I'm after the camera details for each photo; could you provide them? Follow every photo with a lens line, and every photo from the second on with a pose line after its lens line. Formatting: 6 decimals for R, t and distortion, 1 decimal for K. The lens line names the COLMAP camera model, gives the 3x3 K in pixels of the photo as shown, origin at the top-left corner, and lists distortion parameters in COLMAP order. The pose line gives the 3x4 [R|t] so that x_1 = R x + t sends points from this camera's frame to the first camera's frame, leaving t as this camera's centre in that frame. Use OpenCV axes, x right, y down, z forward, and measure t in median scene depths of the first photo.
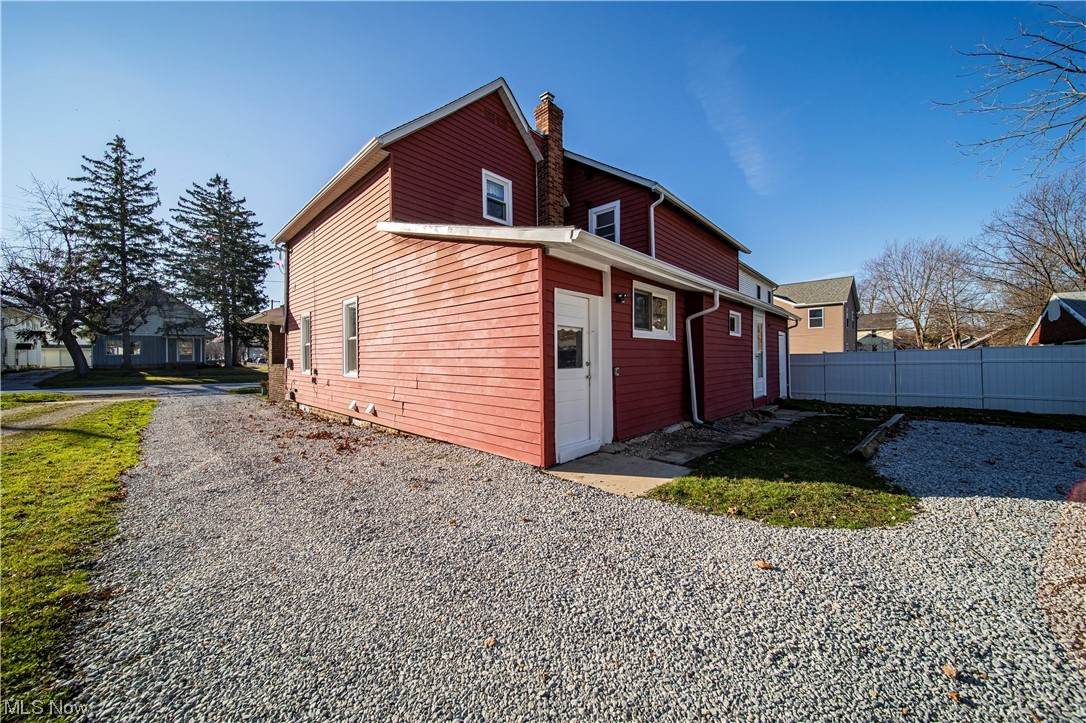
lens RADIAL K [[379.9, 0, 540.8], [0, 379.9, 359.3], [0, 0, 1]] dist [0.000957, 0.000032]
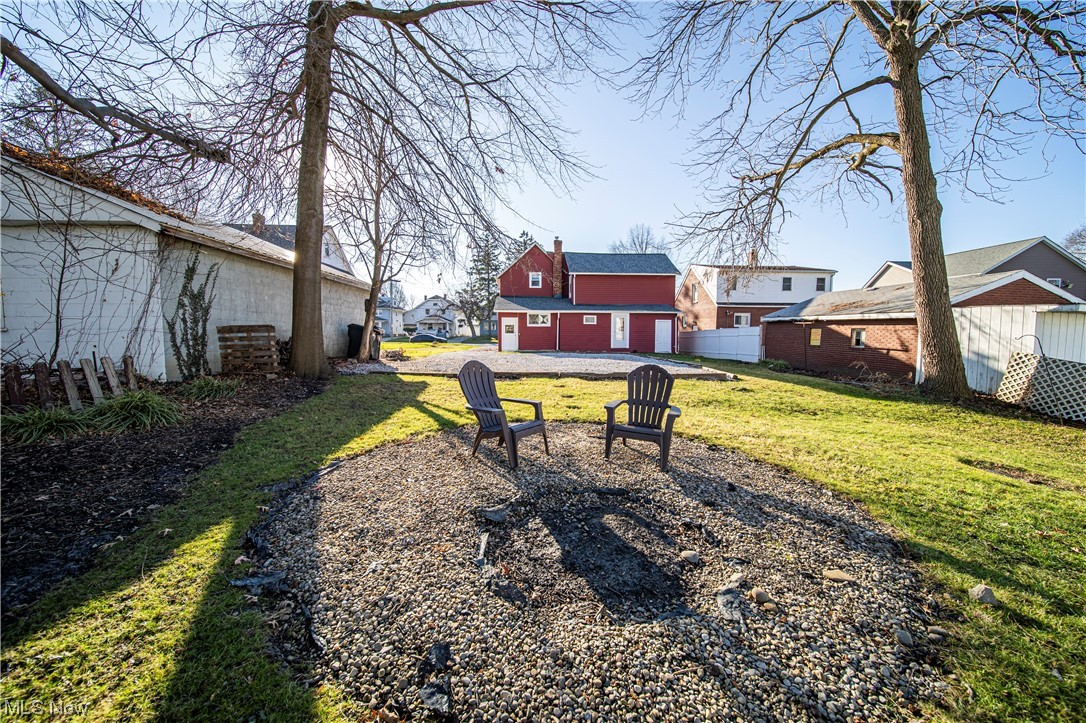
lens RADIAL K [[378.5, 0, 542.5], [0, 378.5, 356.4], [0, 0, 1]] dist [-0.000283, 0.000020]
pose [[0.733448, 0.048587, -0.678007, 0.540353], [-0.007927, 0.997986, 0.062943, 0.001711], [0.679699, -0.040791, 0.732356, -0.330104]]
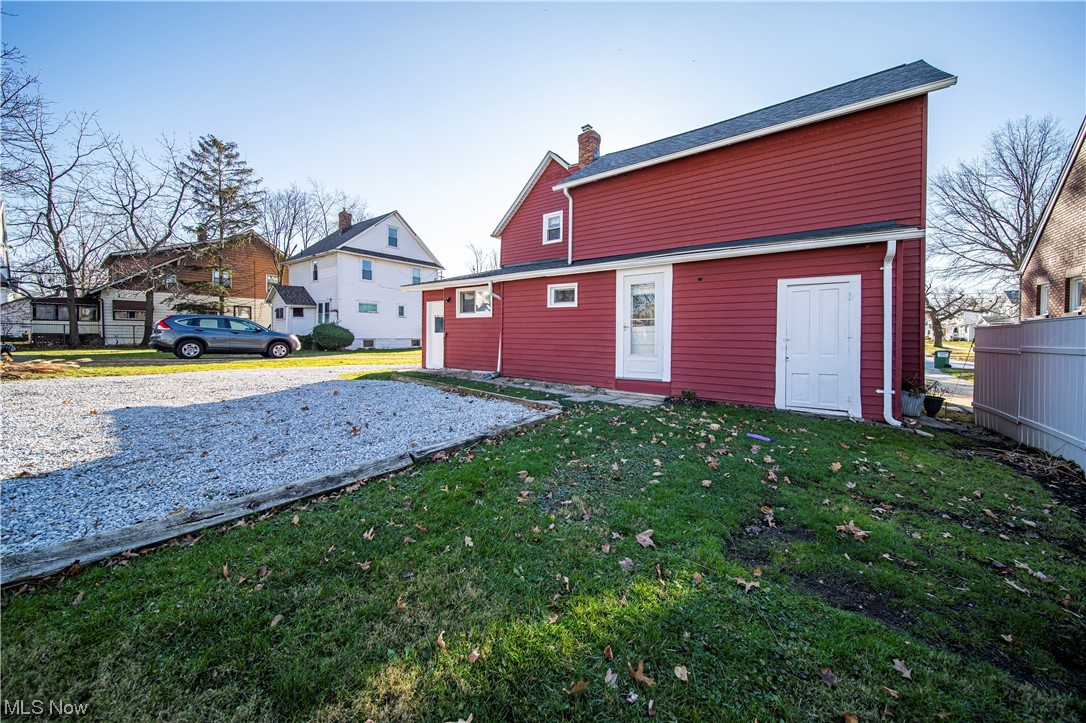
lens RADIAL K [[378.5, 0, 542.5], [0, 378.5, 356.4], [0, 0, 1]] dist [-0.000283, 0.000020]
pose [[0.120244, 0.058209, -0.991036, 0.378626], [-0.012551, 0.998289, 0.057112, 0.004049], [0.992665, 0.005572, 0.120769, 0.201573]]
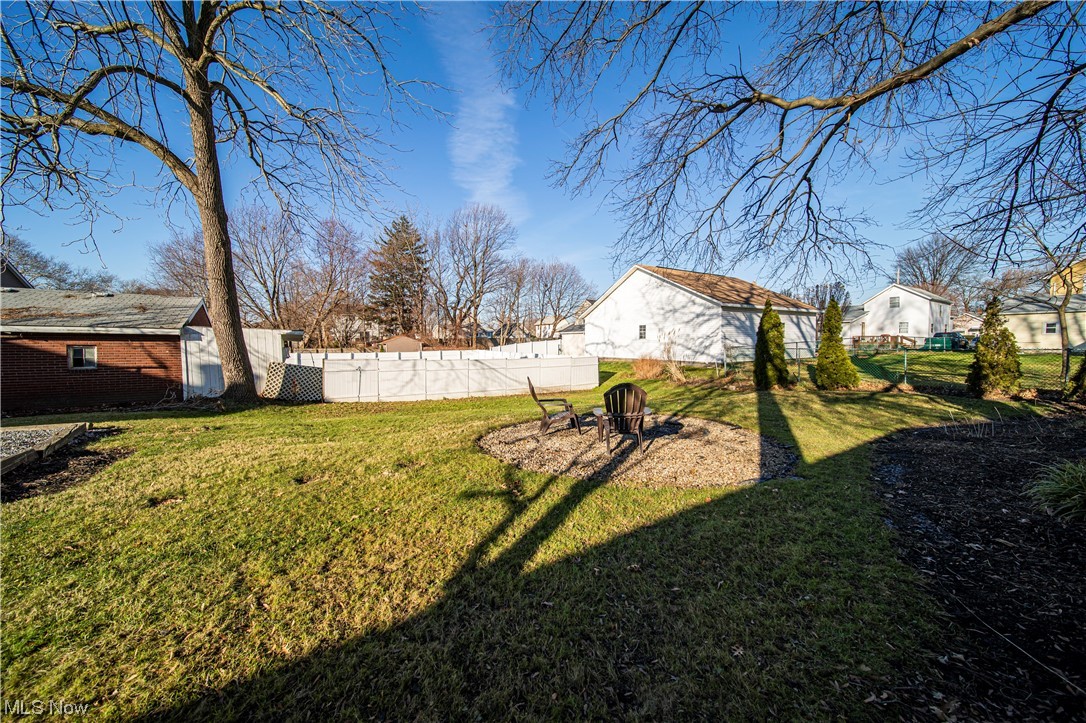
lens RADIAL K [[379.9, 0, 540.8], [0, 379.9, 359.3], [0, 0, 1]] dist [0.000957, 0.000032]
pose [[0.243005, -0.040238, 0.969190, 0.301556], [0.005495, 0.999180, 0.040105, -0.003281], [-0.970009, -0.004420, 0.243027, -0.261958]]
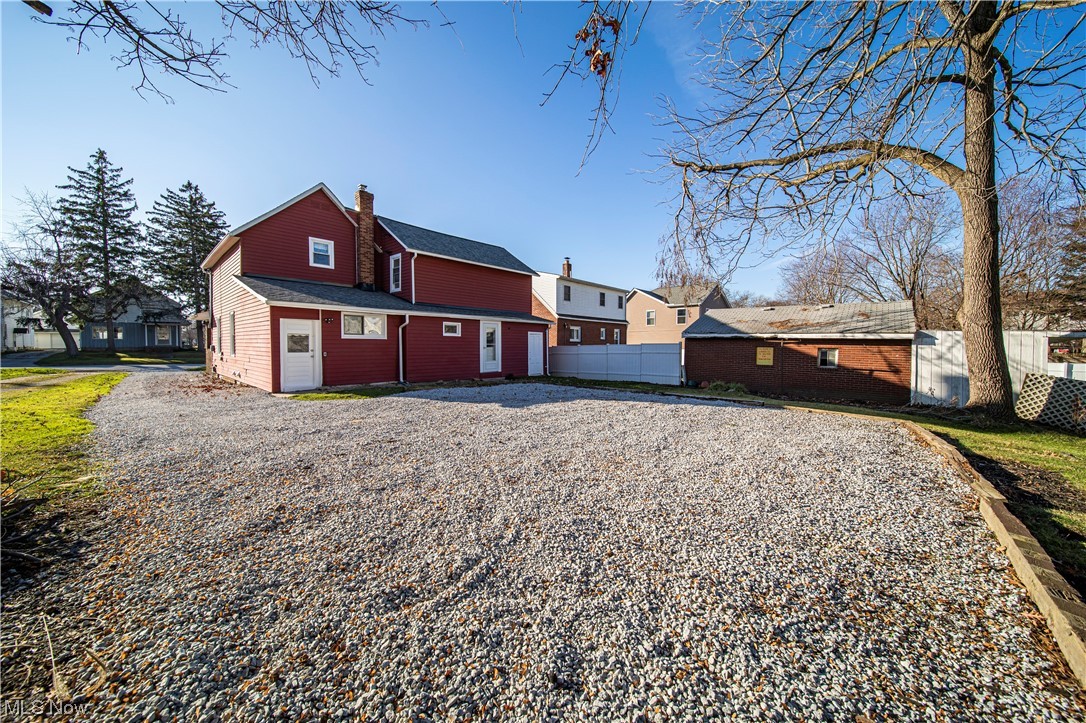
lens RADIAL K [[378.5, 0, 542.5], [0, 378.5, 356.4], [0, 0, 1]] dist [-0.000283, 0.000020]
pose [[0.999796, 0.009626, 0.017771, 0.222456], [-0.010126, 0.999549, 0.028269, -0.004467], [-0.017491, -0.028443, 0.999442, -0.190562]]
